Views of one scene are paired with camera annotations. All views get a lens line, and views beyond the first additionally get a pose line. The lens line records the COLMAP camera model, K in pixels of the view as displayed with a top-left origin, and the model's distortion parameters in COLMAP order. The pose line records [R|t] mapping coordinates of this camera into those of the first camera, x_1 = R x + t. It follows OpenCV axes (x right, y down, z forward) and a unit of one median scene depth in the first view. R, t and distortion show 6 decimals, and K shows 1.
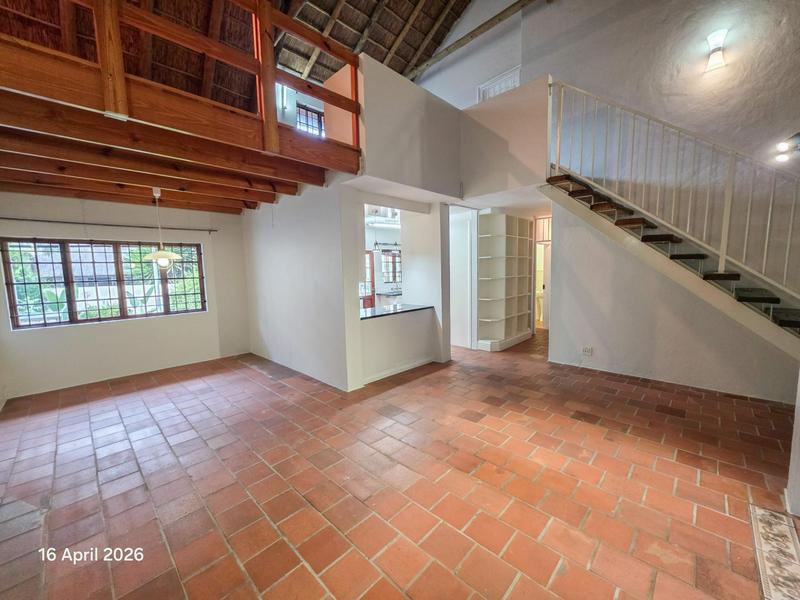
lens RADIAL K [[321.6, 0, 391.7], [0, 321.6, 301.7], [0, 0, 1]] dist [0.001207, 0.000108]
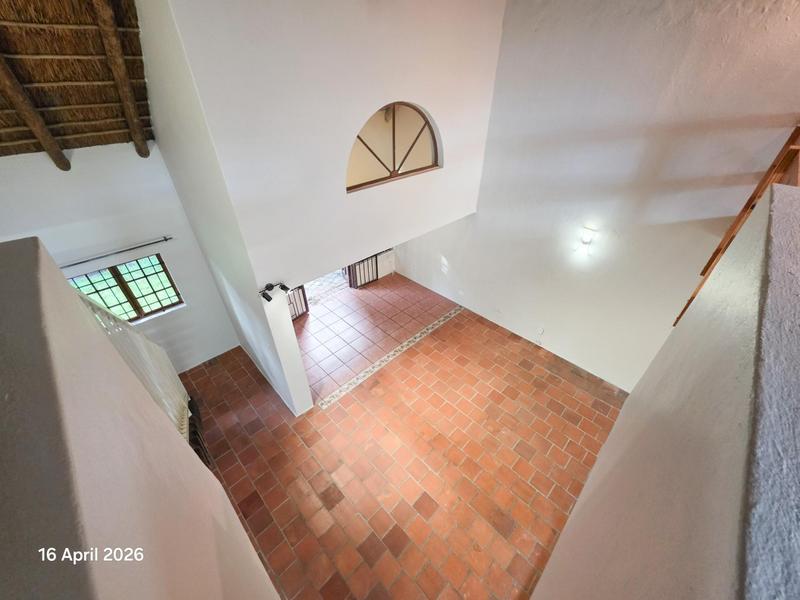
lens RADIAL K [[317.2, 0, 399.0], [0, 317.2, 296.8], [0, 0, 1]] dist [0.001255, 0.000045]
pose [[-0.999787, 0.017240, 0.011381, 0.276414], [0.020459, 0.749937, 0.661193, -0.814623], [0.002864, 0.661285, -0.750129, 1.176867]]
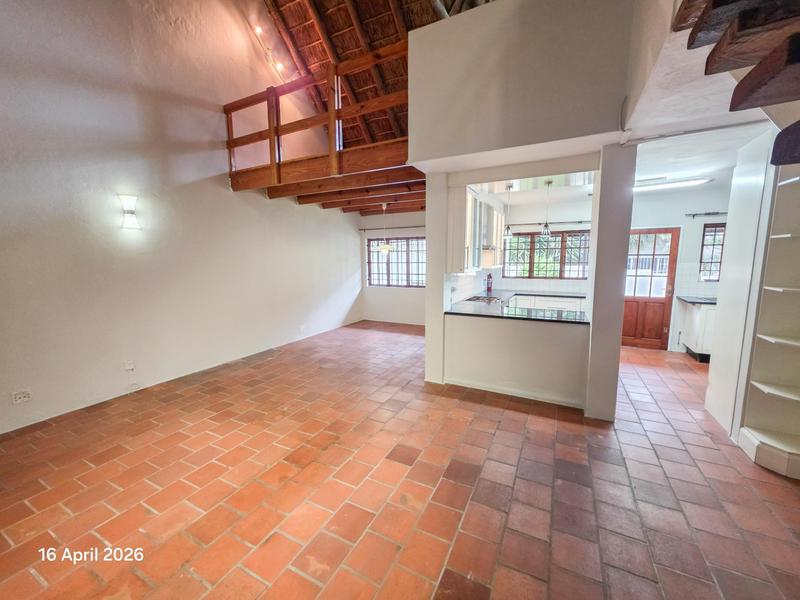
lens RADIAL K [[317.2, 0, 399.0], [0, 317.2, 296.8], [0, 0, 1]] dist [0.001255, 0.000045]
pose [[0.301954, 0.136588, -0.943487, 0.795485], [-0.094848, 0.989077, 0.112833, -0.091809], [0.948592, 0.055418, 0.311611, 0.635892]]
